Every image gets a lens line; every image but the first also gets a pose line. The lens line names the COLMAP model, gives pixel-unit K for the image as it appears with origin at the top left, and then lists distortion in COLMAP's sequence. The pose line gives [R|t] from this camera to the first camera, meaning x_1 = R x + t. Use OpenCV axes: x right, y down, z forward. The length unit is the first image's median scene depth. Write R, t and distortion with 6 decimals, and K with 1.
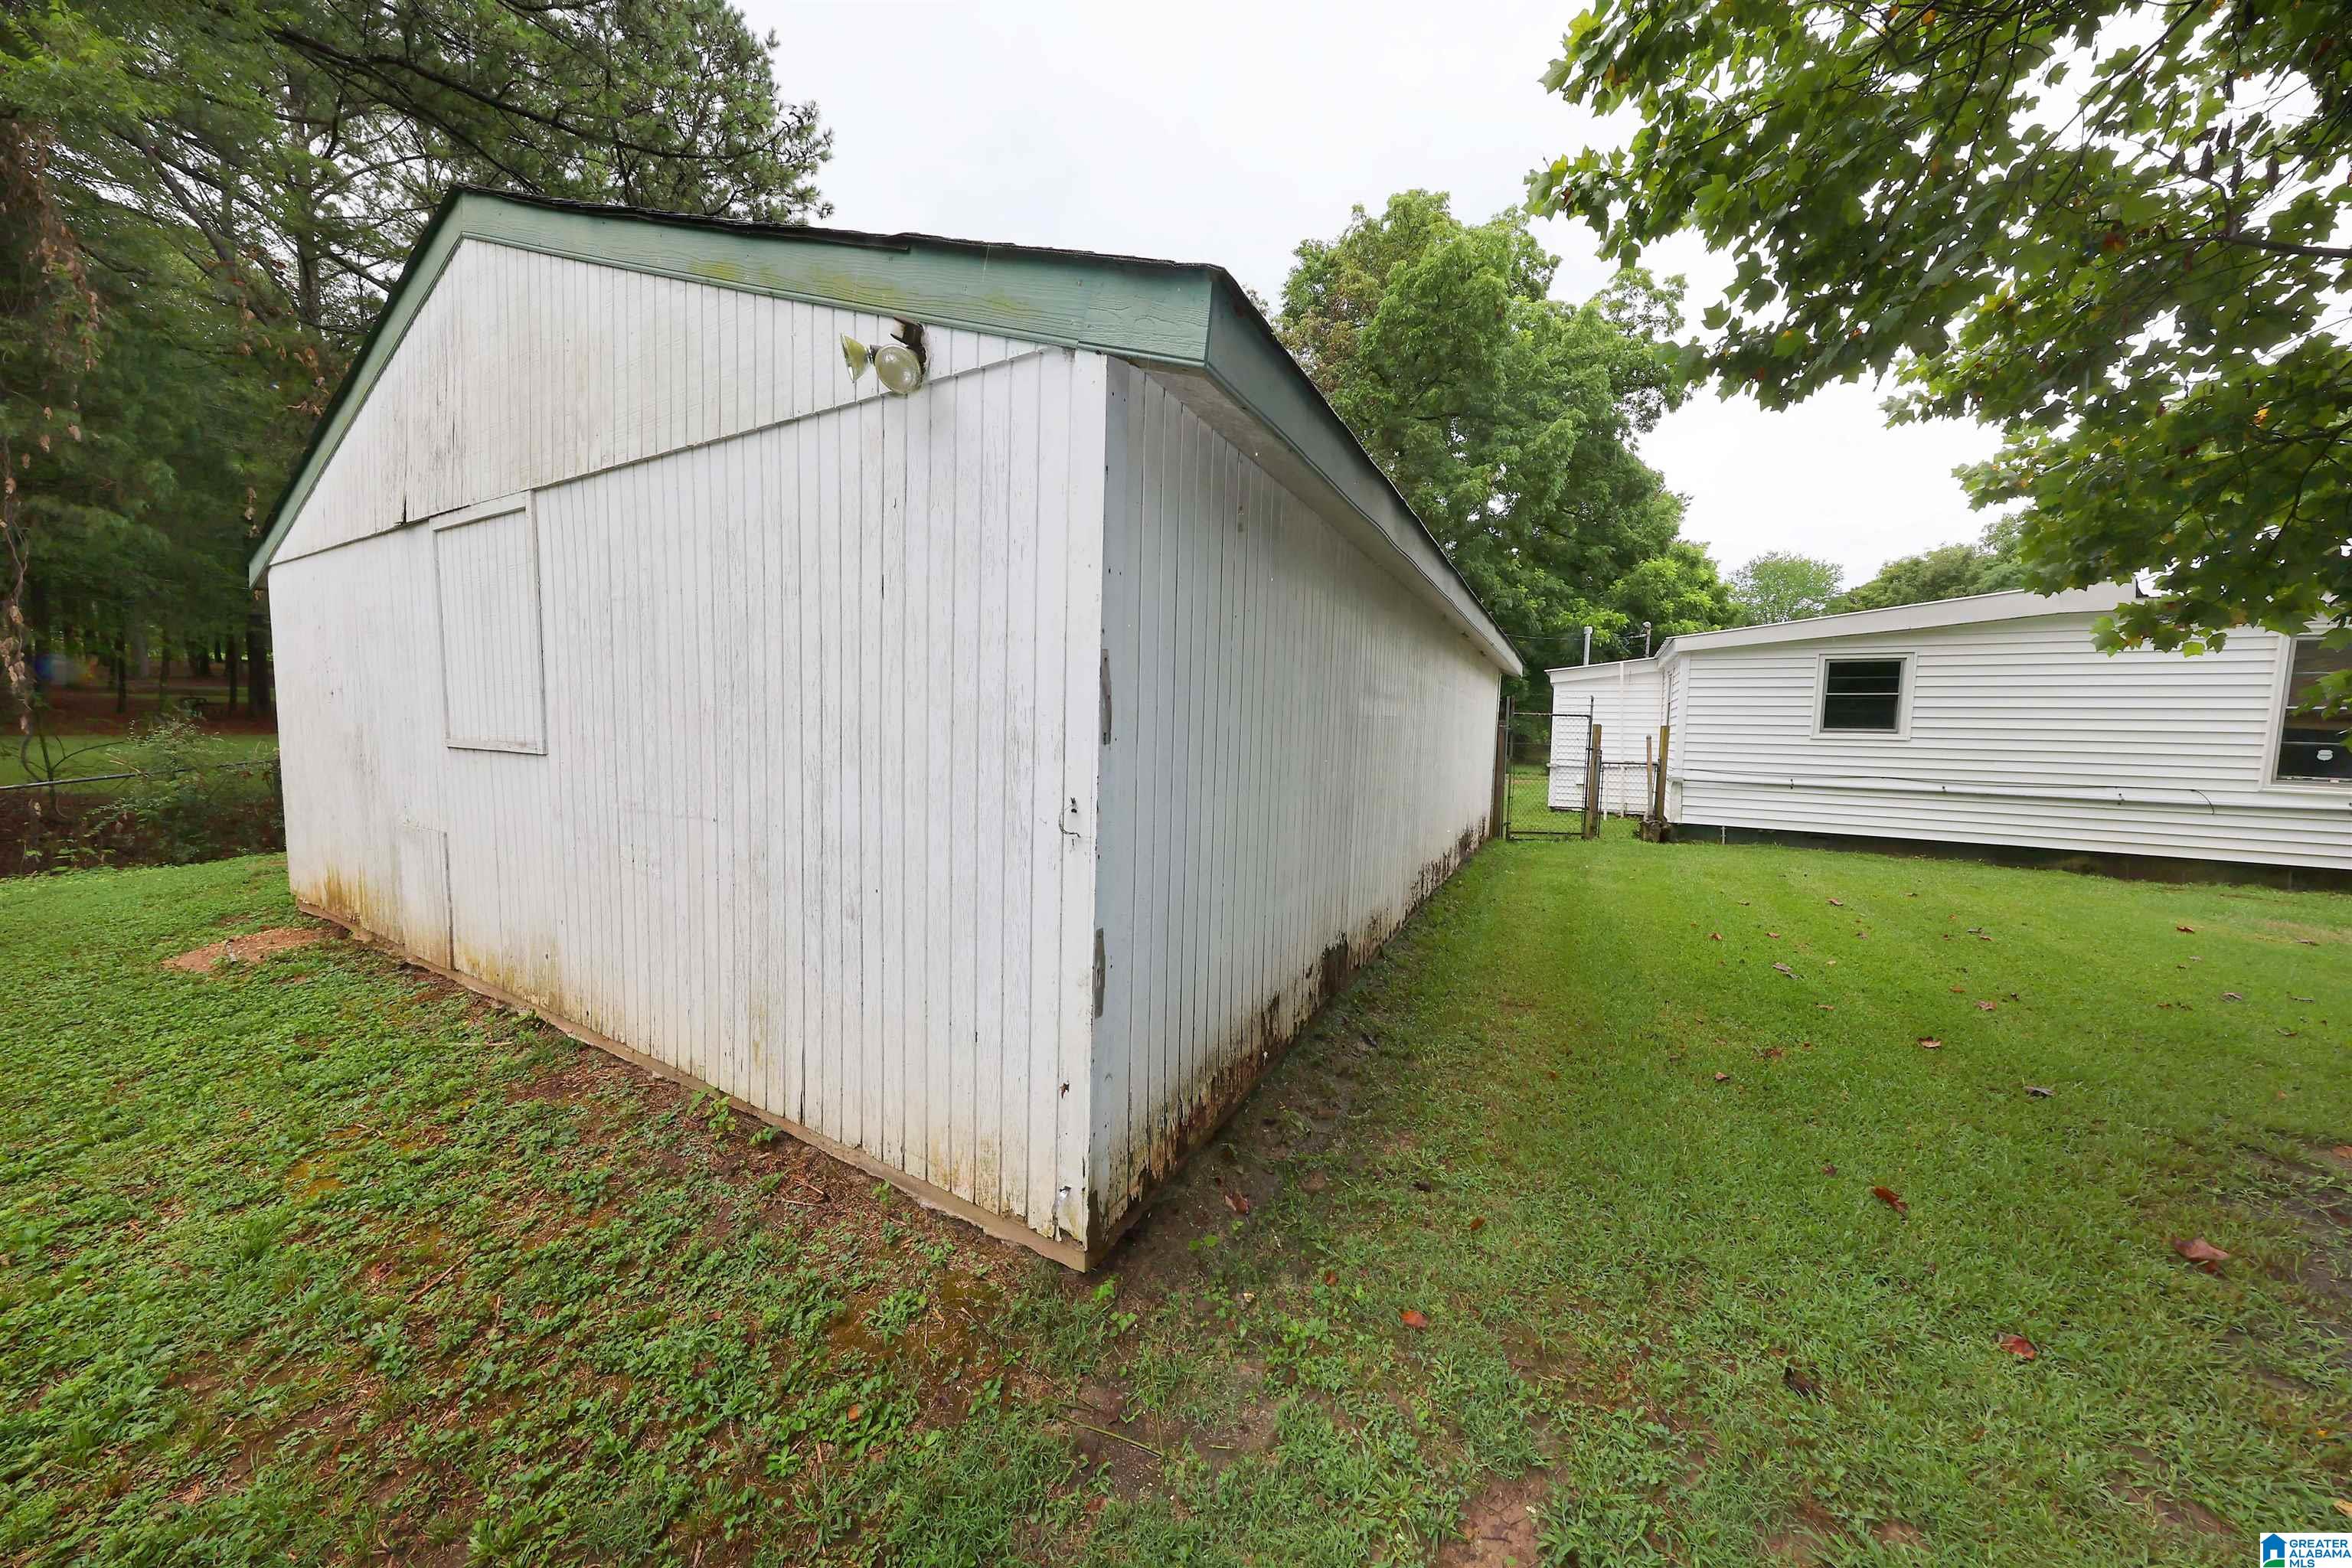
lens RADIAL K [[732.8, 0, 1184.5], [0, 732.8, 780.0], [0, 0, 1]] dist [0.005119, -0.002030]
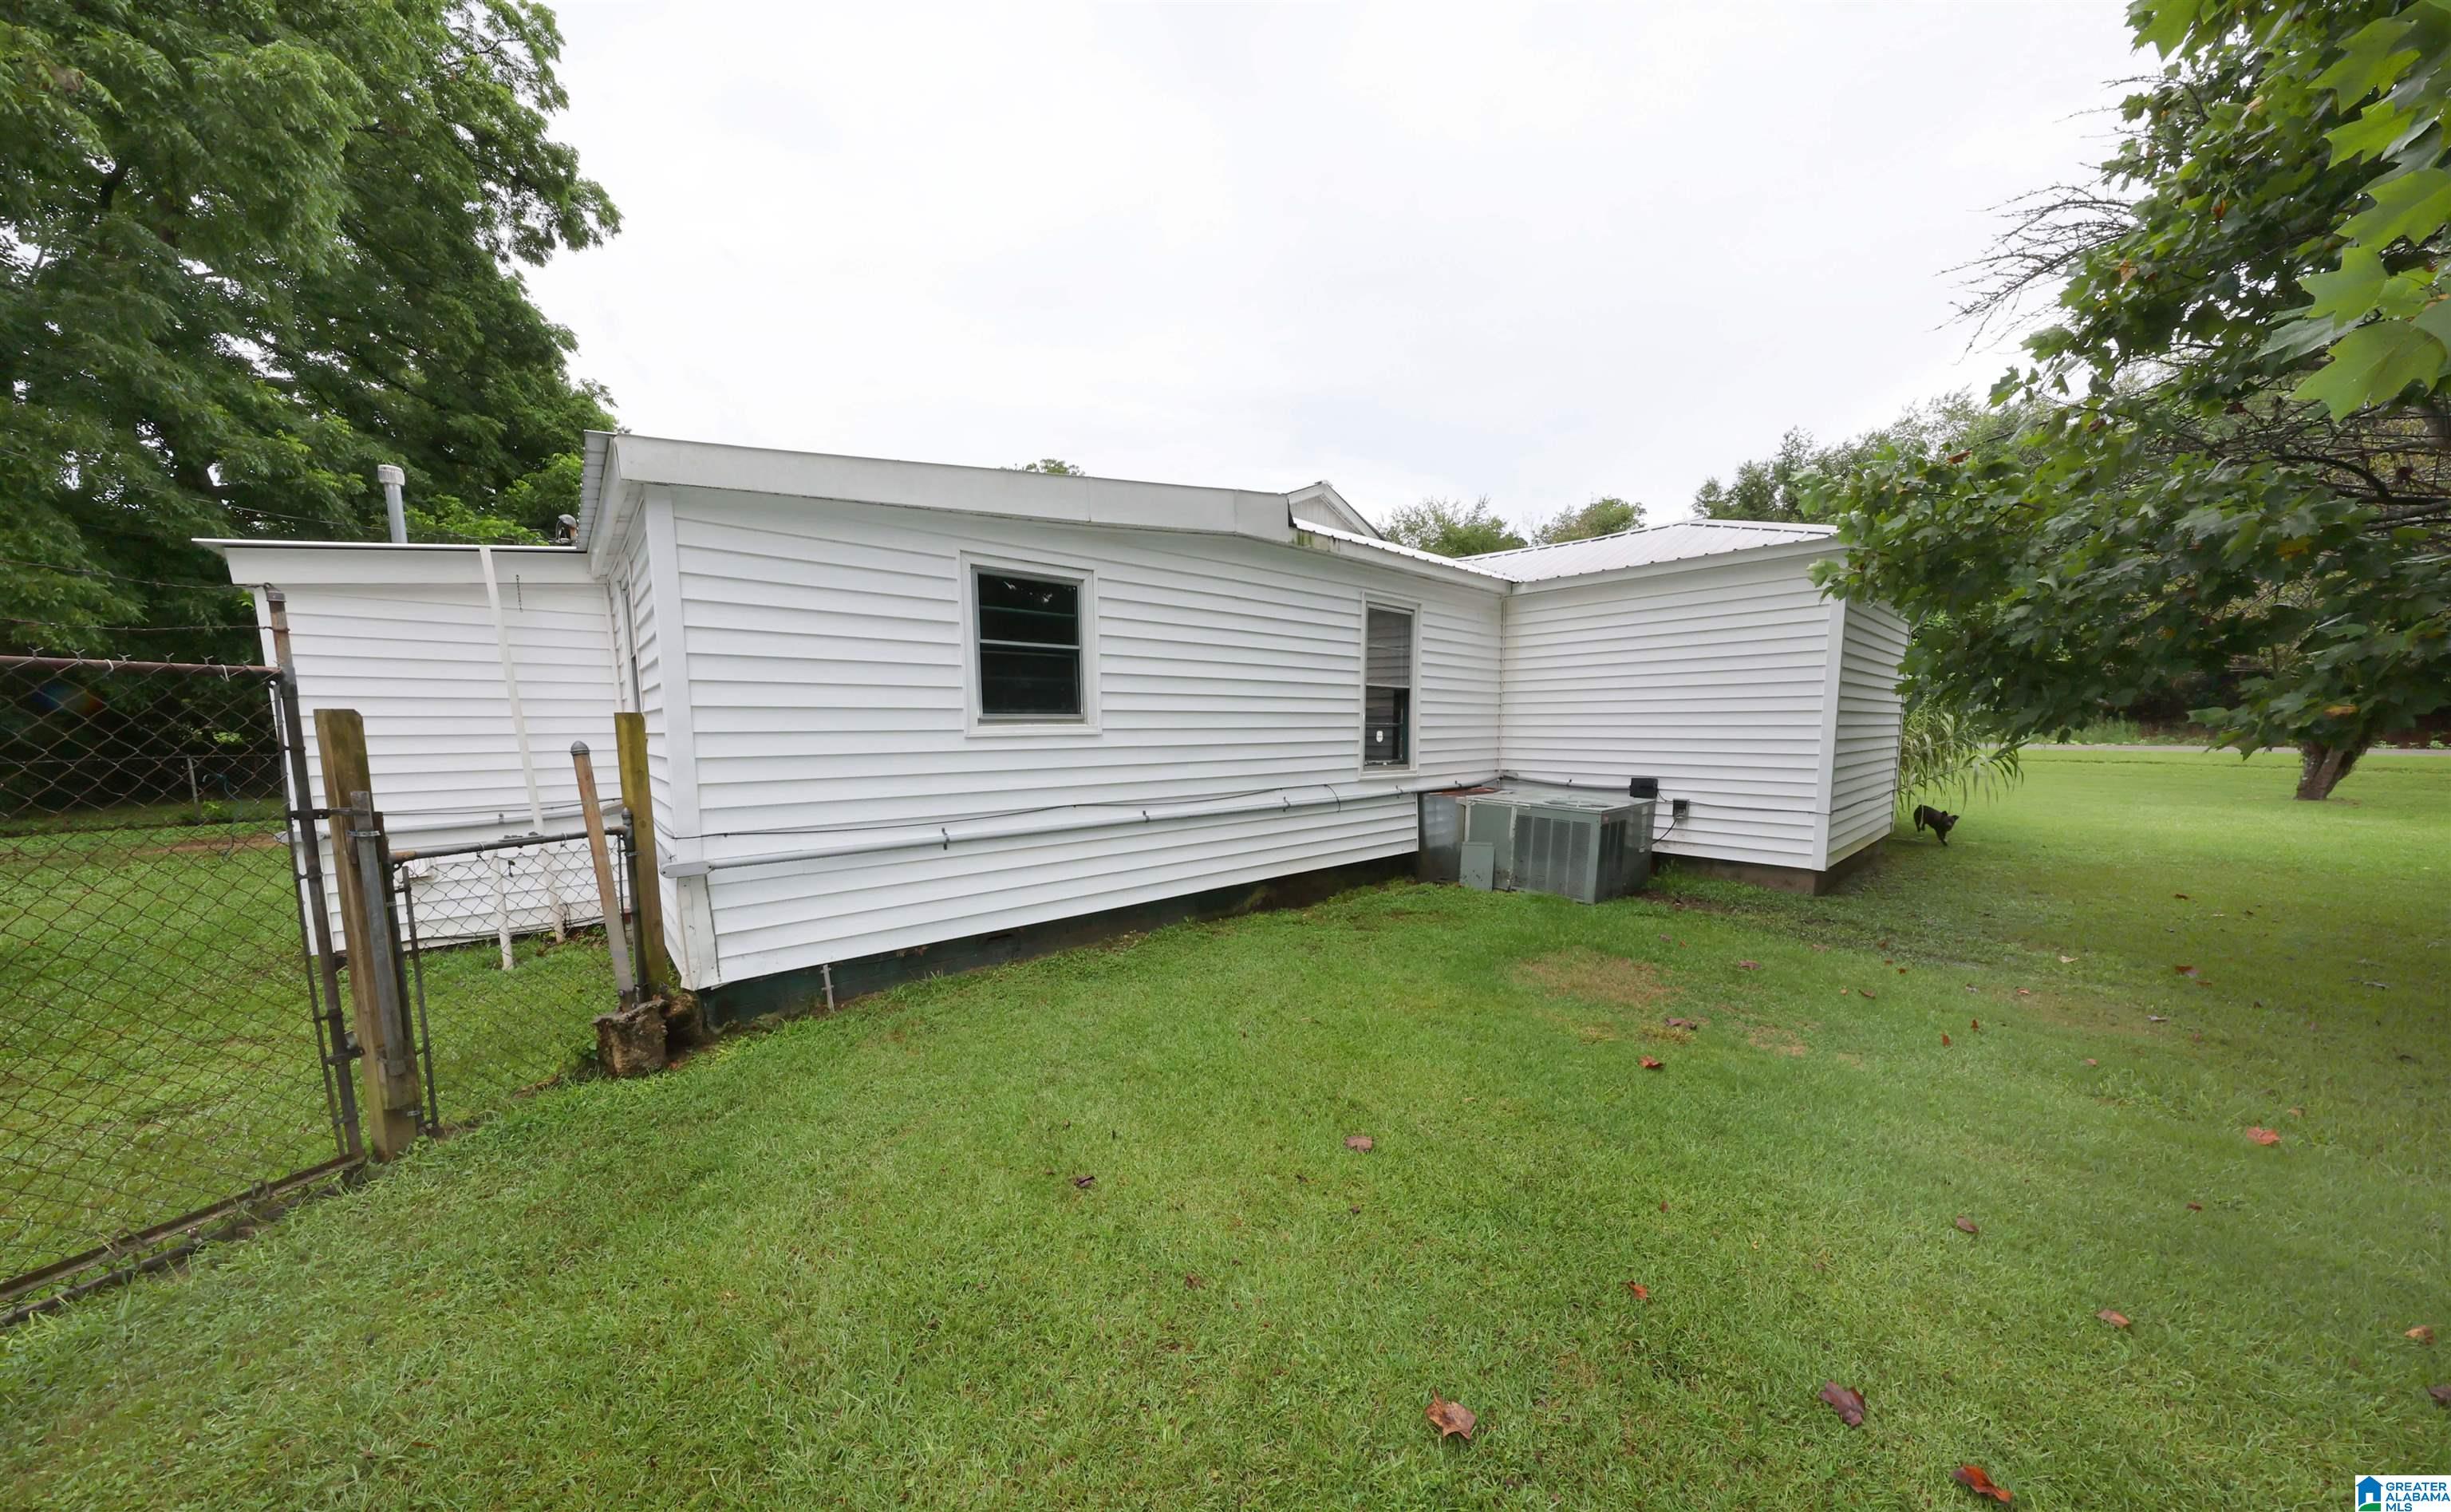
lens RADIAL K [[764.5, 0, 1228.3], [0, 764.5, 811.9], [0, 0, 1]] dist [-0.000003, -0.000025]
pose [[0.335312, -0.130991, 0.932956, 0.419713], [0.082352, 0.990571, 0.109482, -0.045386], [-0.938501, 0.040120, 0.342937, 0.632118]]
